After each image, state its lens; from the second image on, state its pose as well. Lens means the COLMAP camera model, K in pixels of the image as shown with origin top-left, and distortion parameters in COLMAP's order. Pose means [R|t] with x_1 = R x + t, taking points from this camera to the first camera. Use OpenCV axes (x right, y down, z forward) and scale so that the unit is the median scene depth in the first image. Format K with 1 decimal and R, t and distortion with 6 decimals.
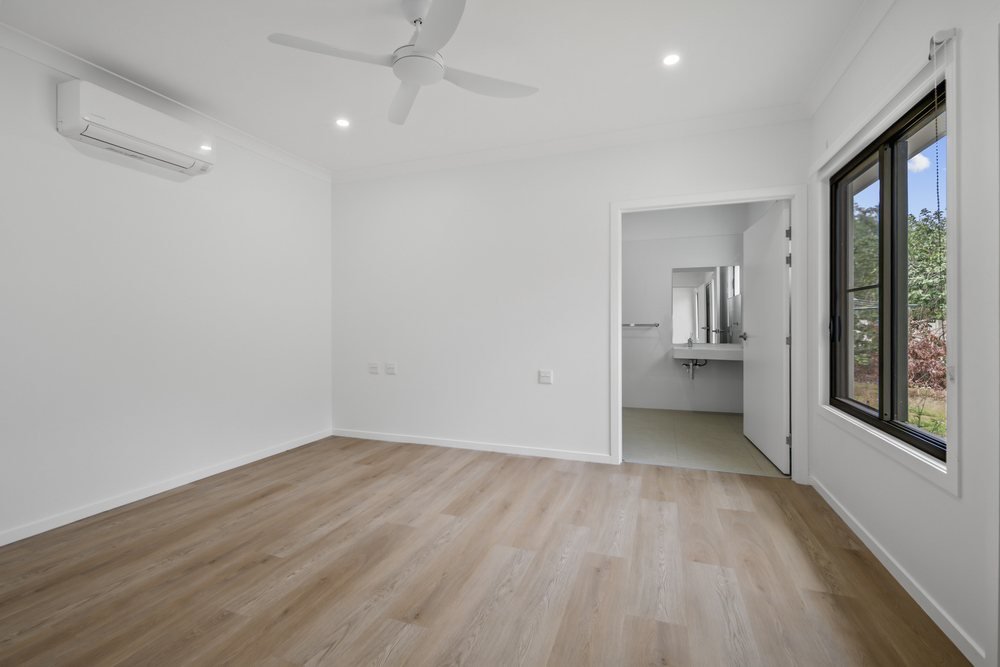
lens RADIAL K [[447.4, 0, 513.1], [0, 447.4, 312.9], [0, 0, 1]] dist [0.002397, -0.000289]
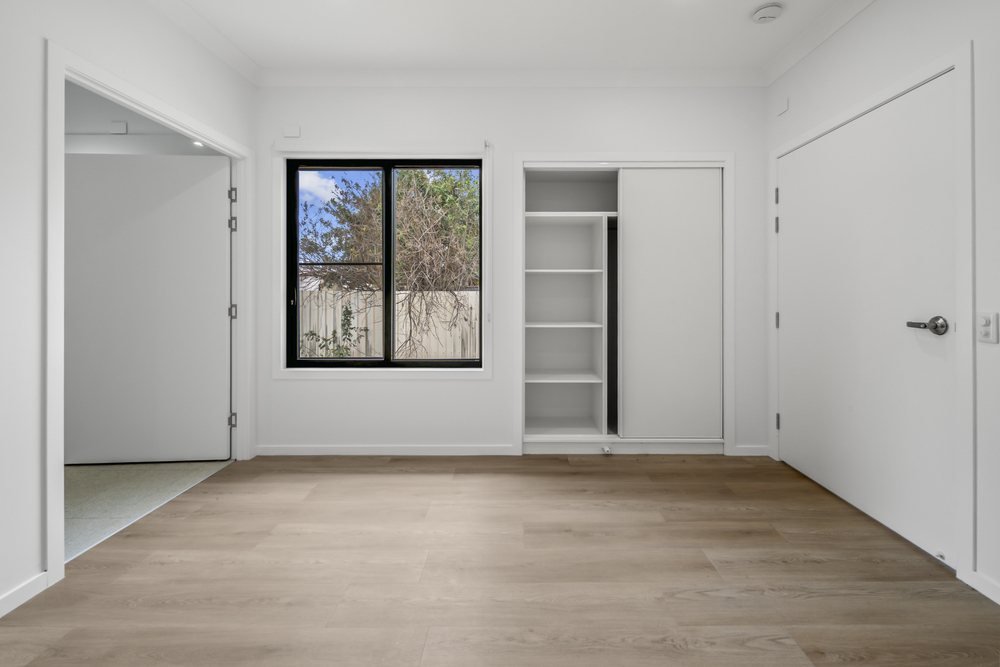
lens RADIAL K [[438.9, 0, 501.8], [0, 438.9, 310.3], [0, 0, 1]] dist [-0.019900, -0.000063]
pose [[-0.303602, -0.047841, 0.951597, -0.470575], [-0.006415, 0.998819, 0.048169, 0.010904], [-0.952777, 0.008520, -0.303550, 0.865968]]
